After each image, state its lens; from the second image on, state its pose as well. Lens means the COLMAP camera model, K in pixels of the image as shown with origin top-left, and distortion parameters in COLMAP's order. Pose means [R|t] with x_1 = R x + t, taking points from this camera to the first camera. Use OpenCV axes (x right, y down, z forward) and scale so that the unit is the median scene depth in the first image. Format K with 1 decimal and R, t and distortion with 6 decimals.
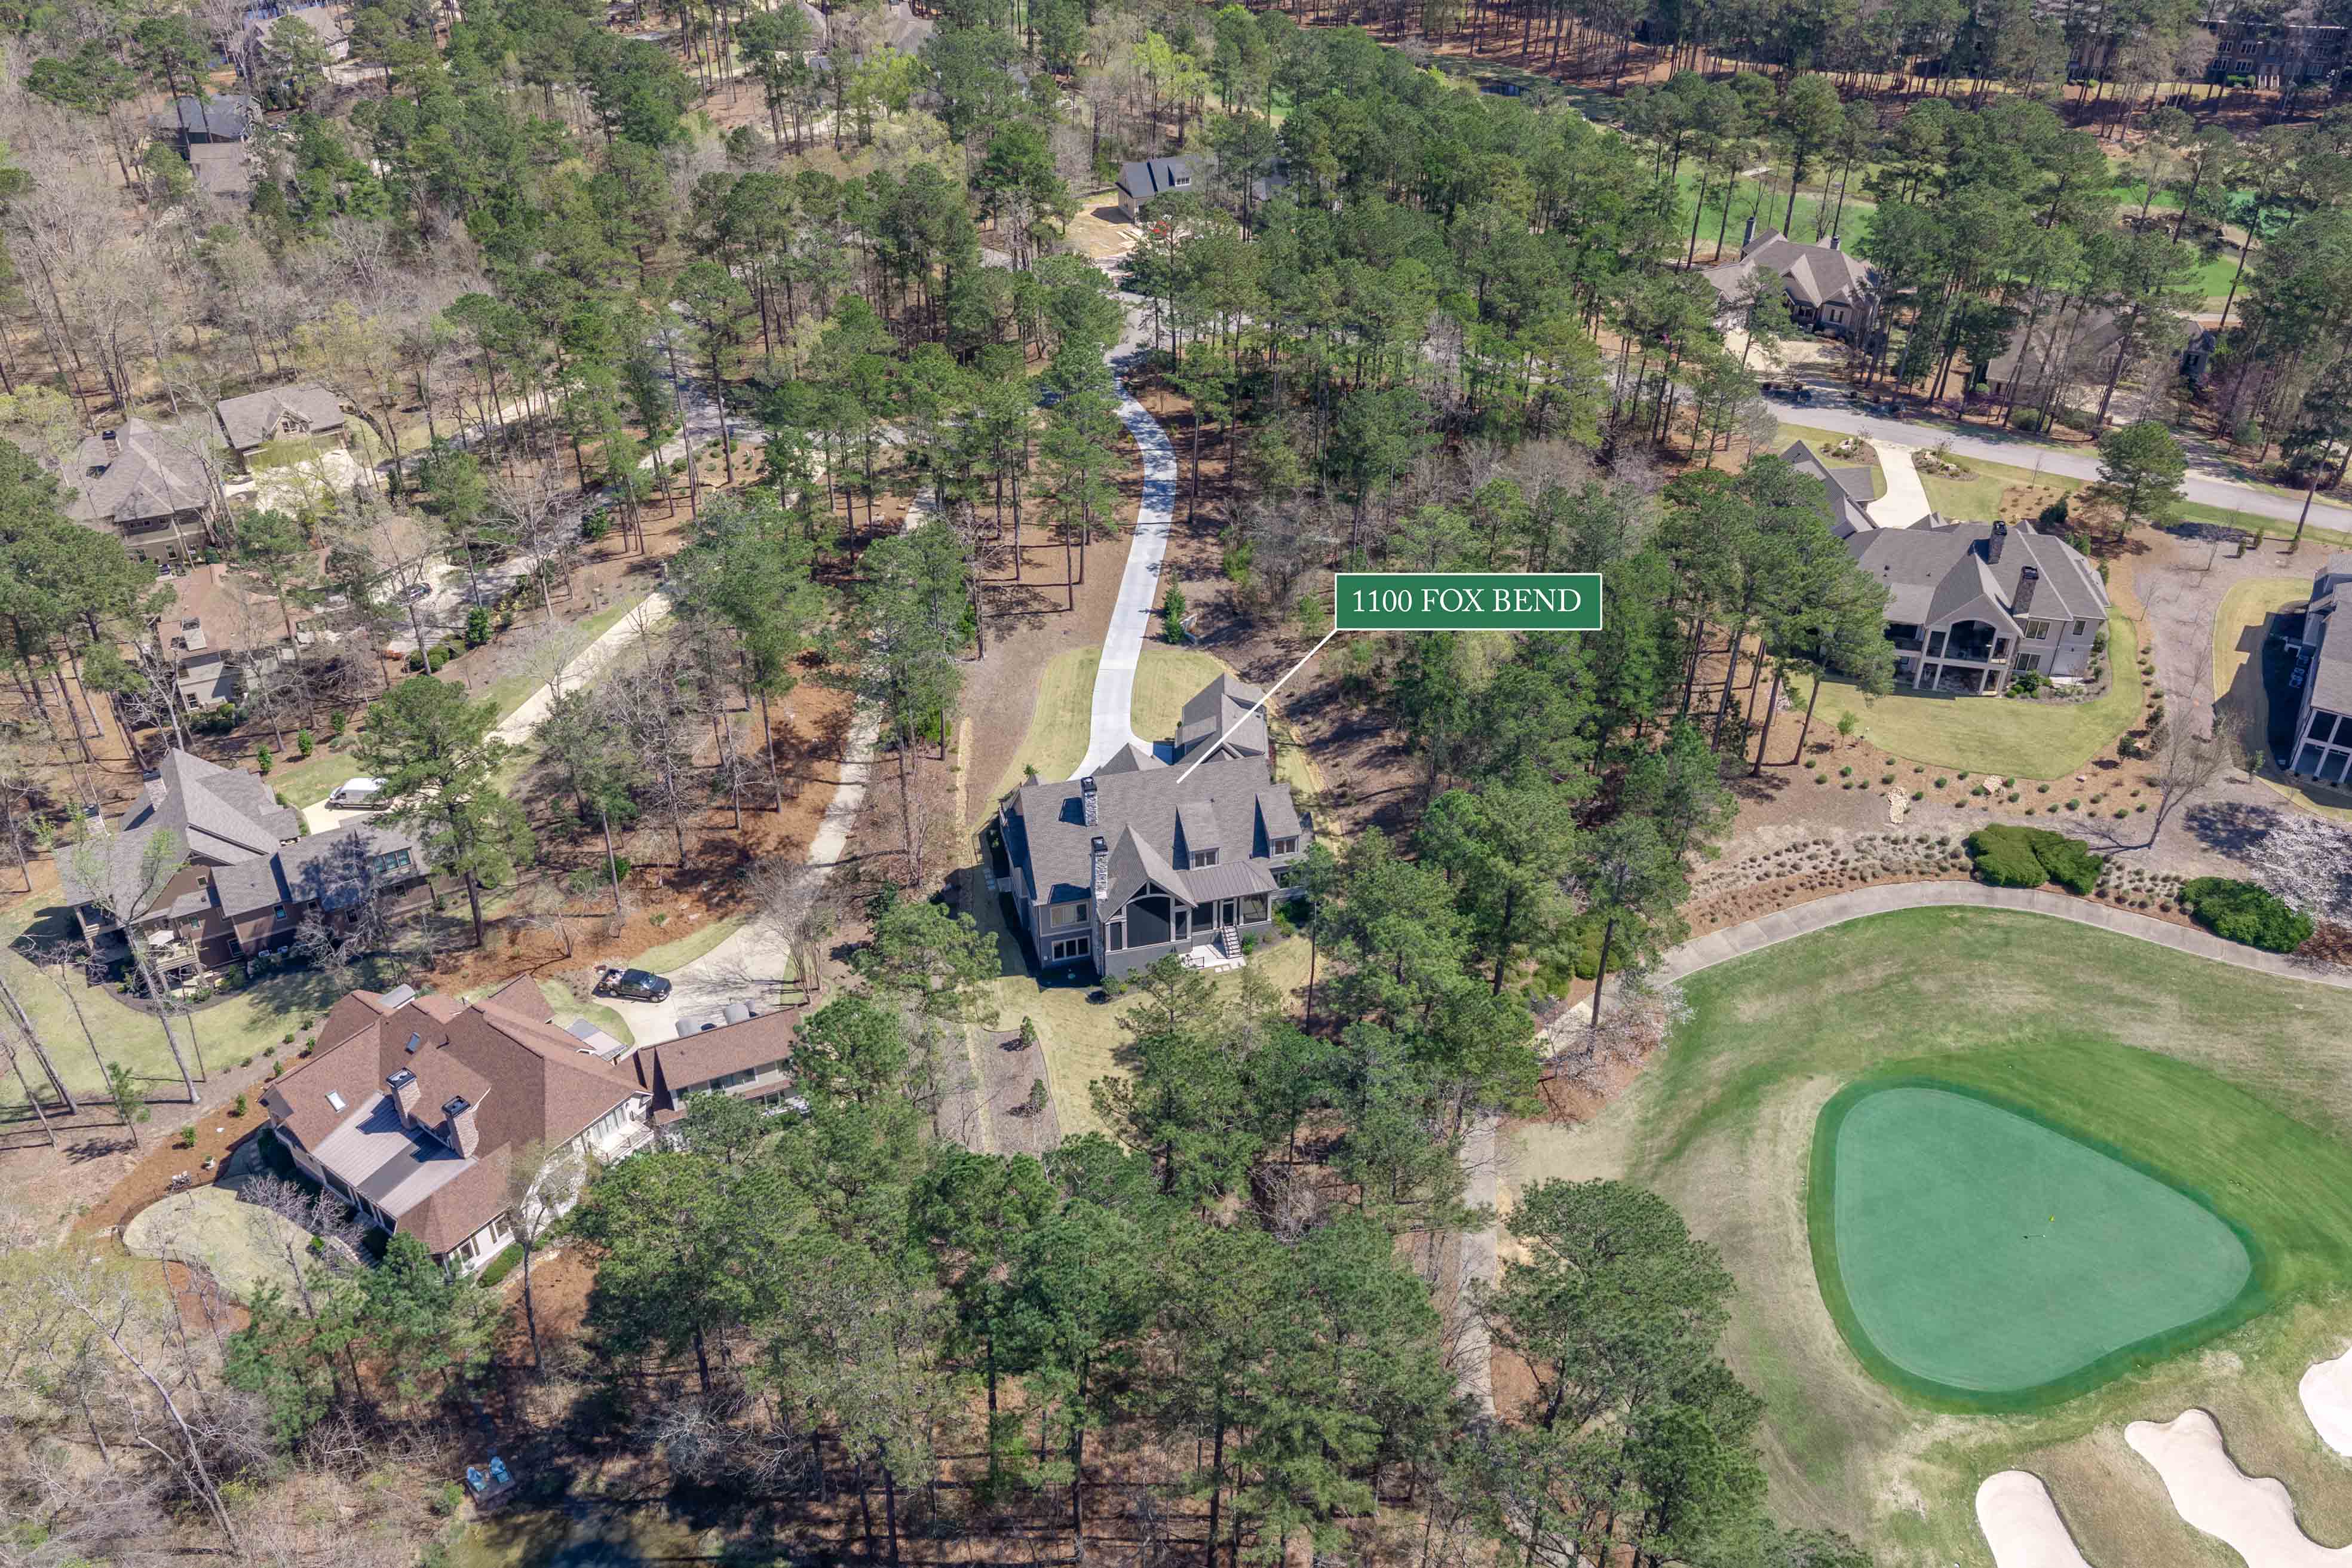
lens RADIAL K [[1935.3, 0, 1169.2], [0, 1935.3, 769.7], [0, 0, 1]] dist [0.014561, -0.026474]
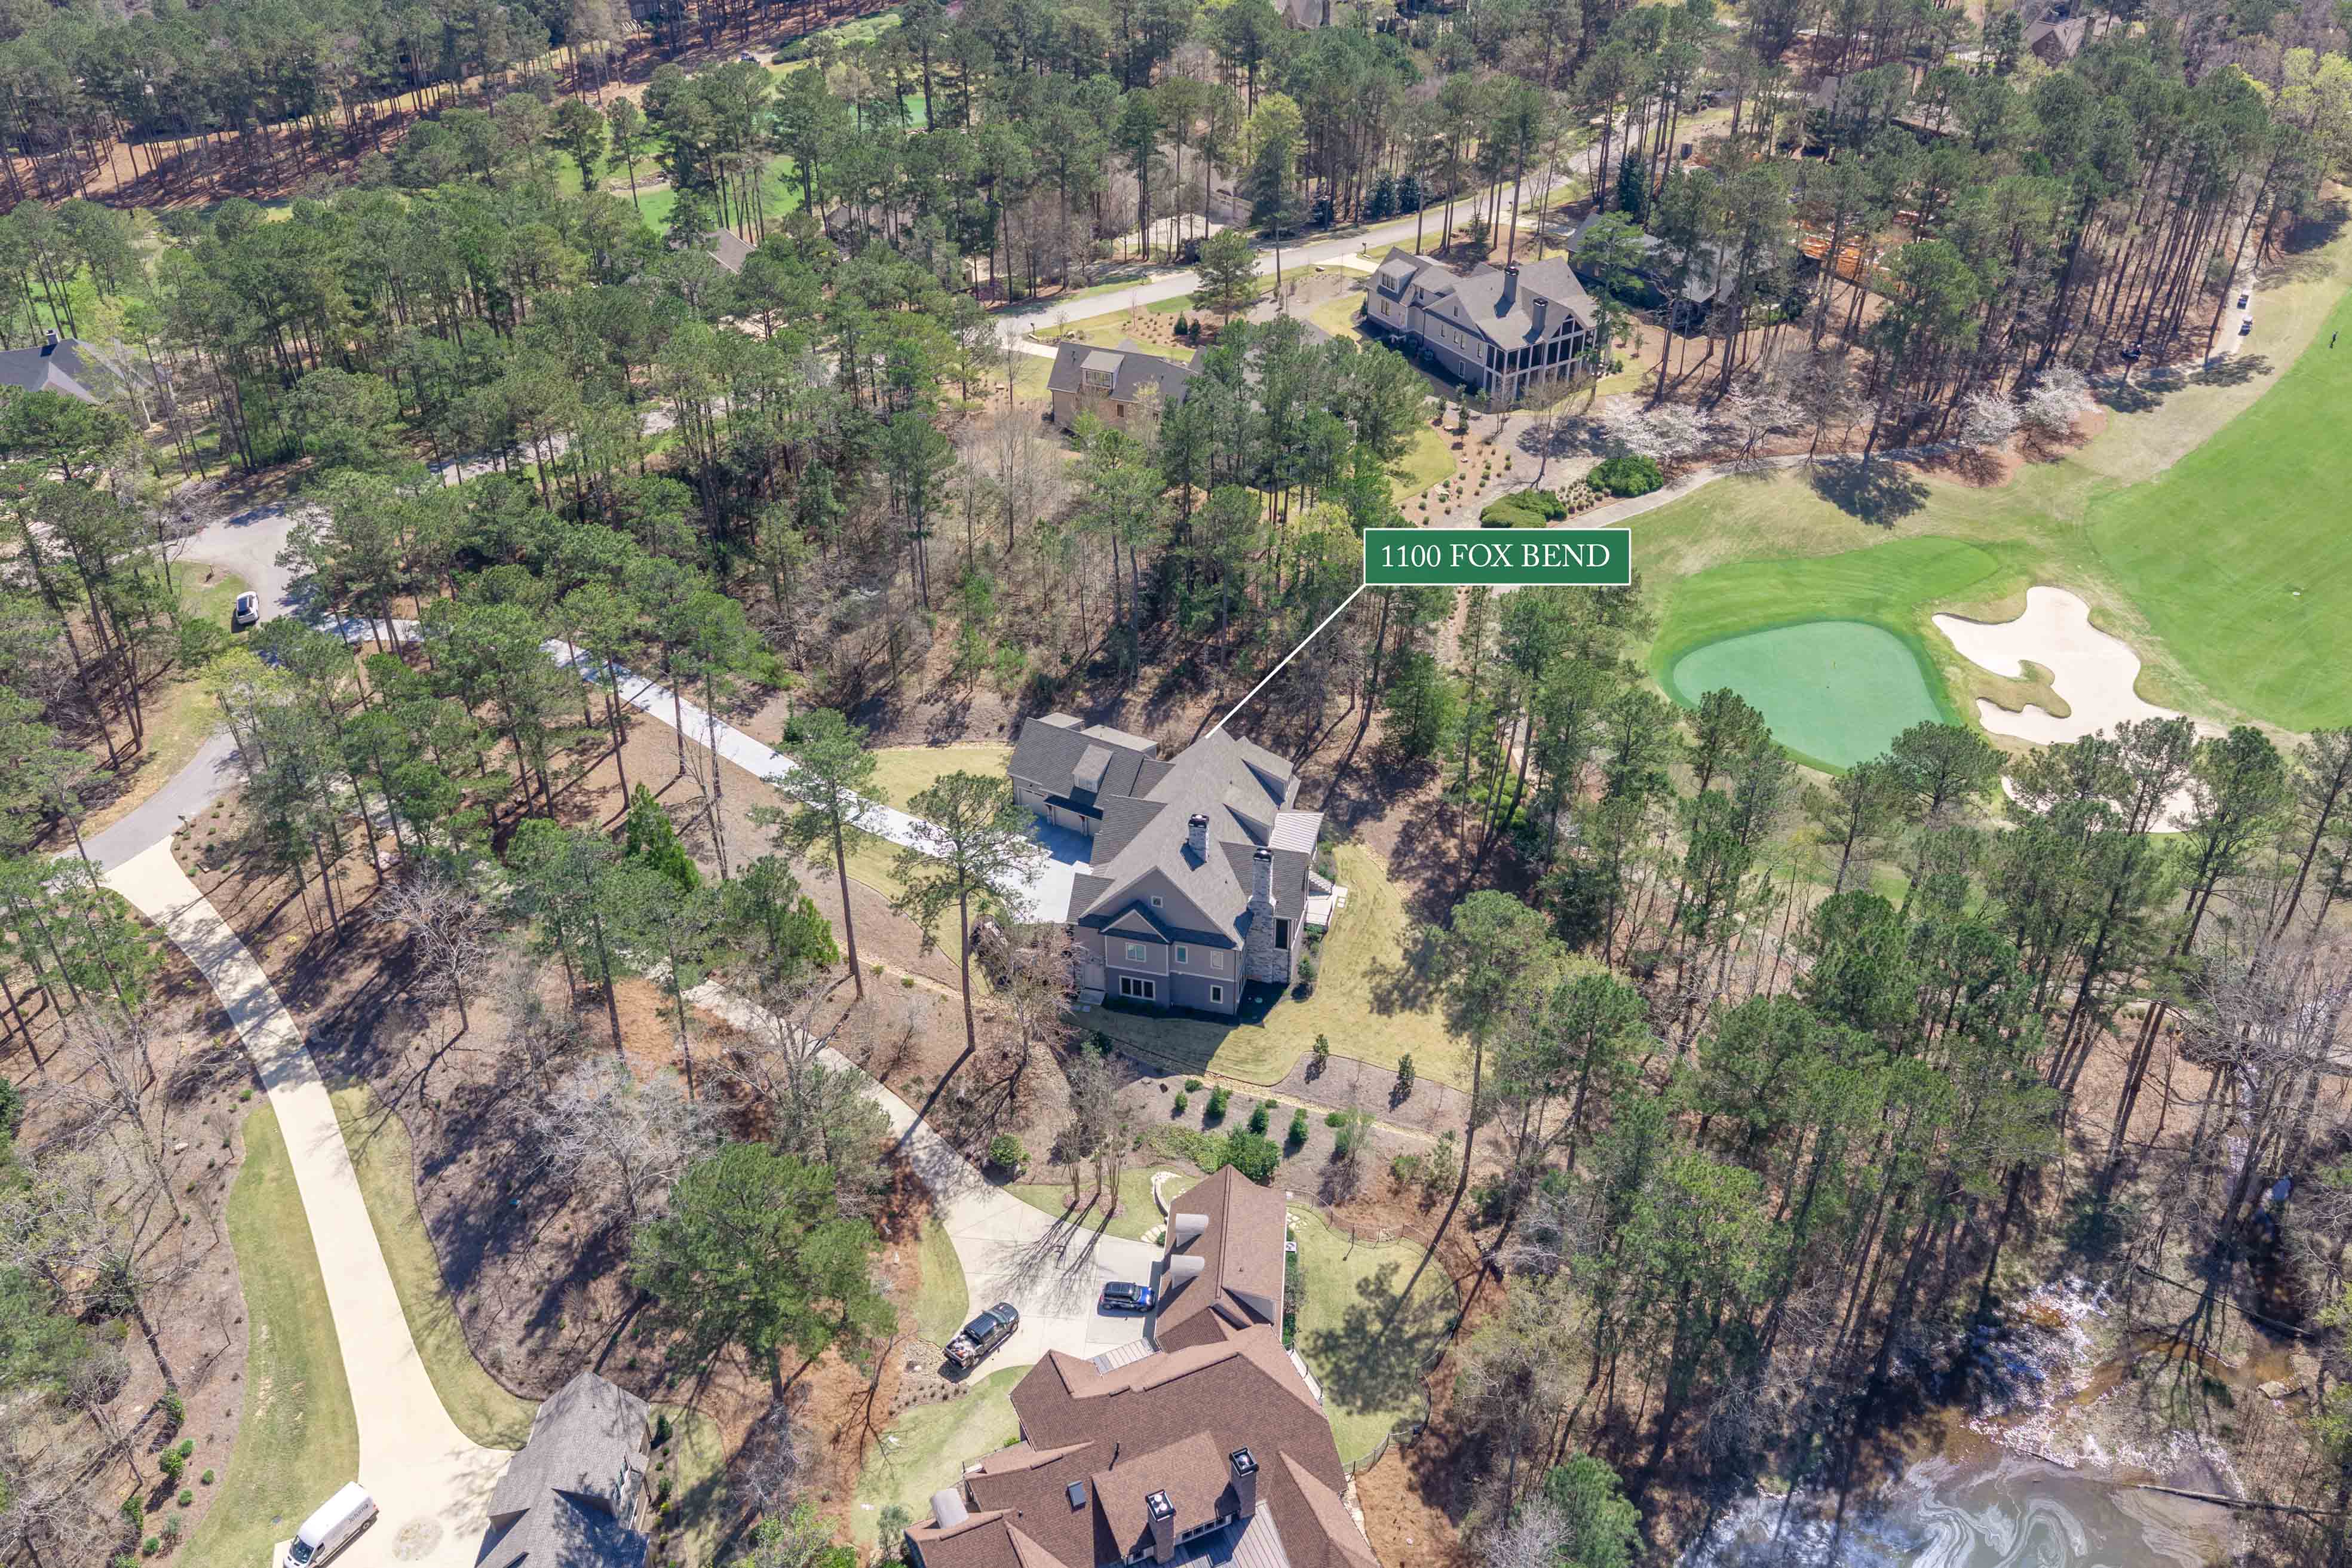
lens RADIAL K [[1935.3, 0, 1170.8], [0, 1935.3, 789.4], [0, 0, 1]] dist [0.014561, -0.026474]
pose [[0.477925, -0.503177, 0.720001, -0.684509], [0.503826, 0.828466, 0.244547, -0.231942], [-0.719546, 0.245880, 0.649458, 0.340947]]
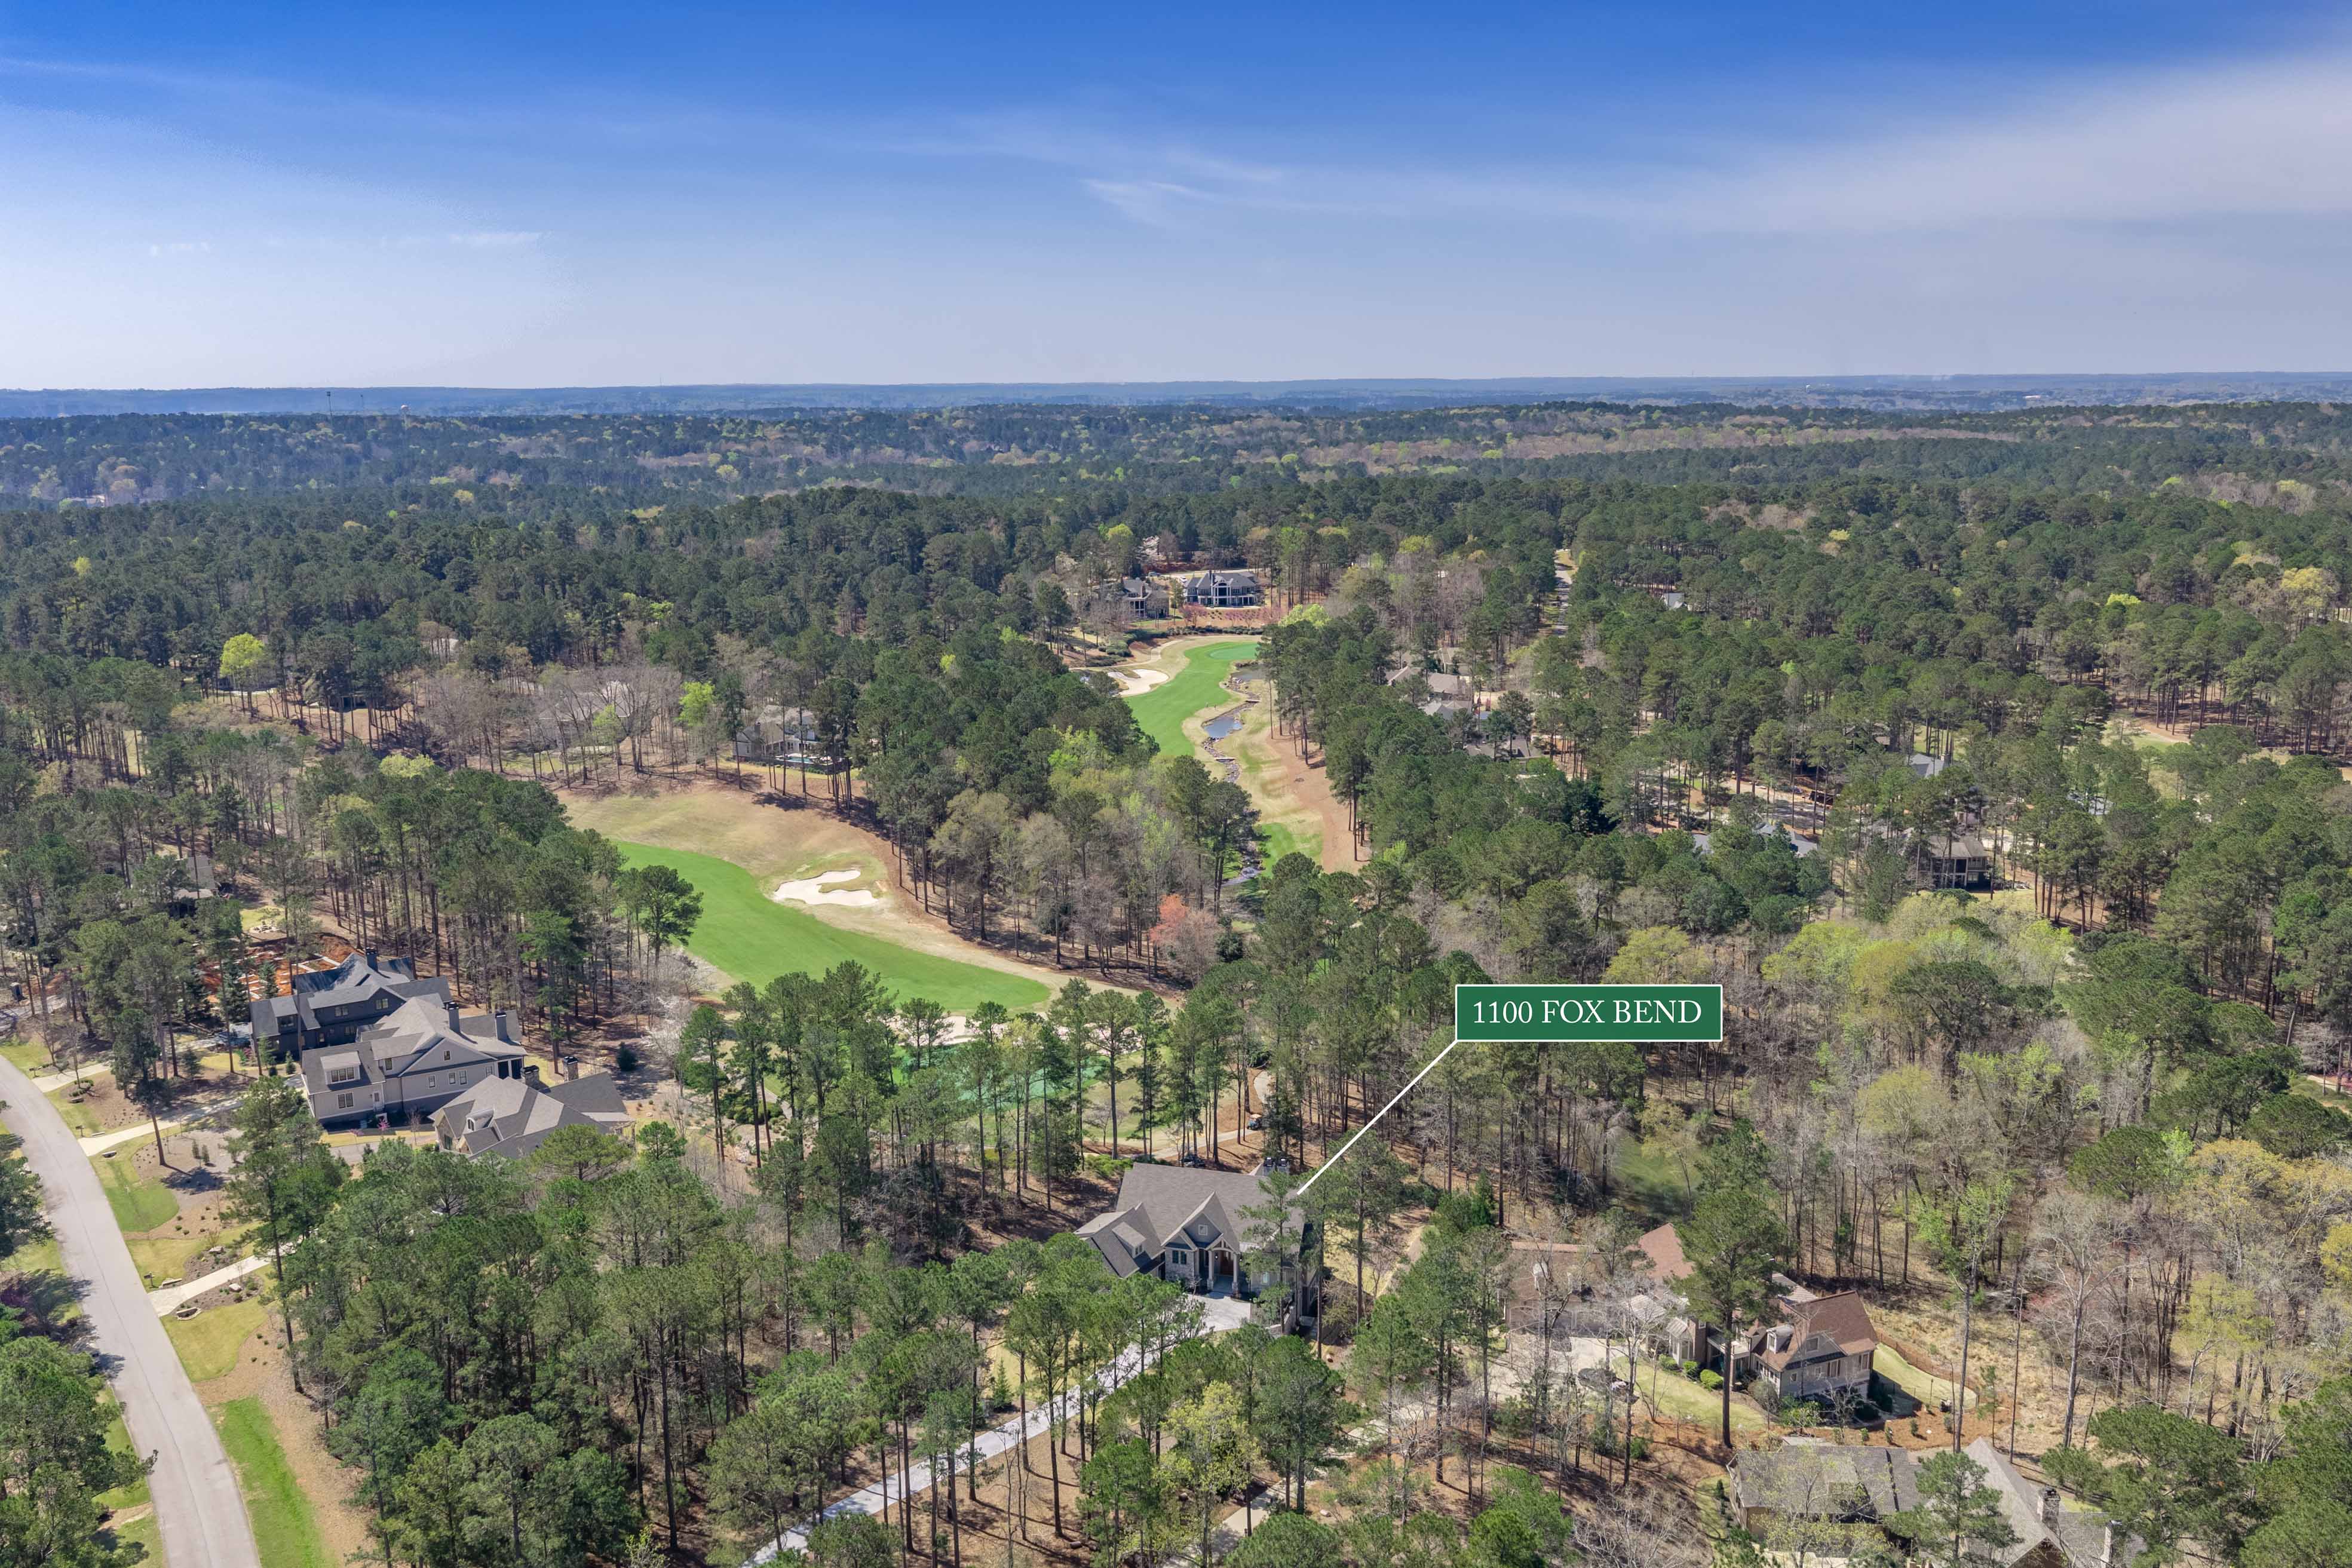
lens RADIAL K [[1935.3, 0, 1174.0], [0, 1935.3, 782.5], [0, 0, 1]] dist [0.014561, -0.026474]
pose [[-0.854331, -0.096955, 0.510606, -0.617414], [0.304803, 0.702288, 0.643340, -1.019843], [-0.420968, 0.705259, -0.570434, 1.503527]]
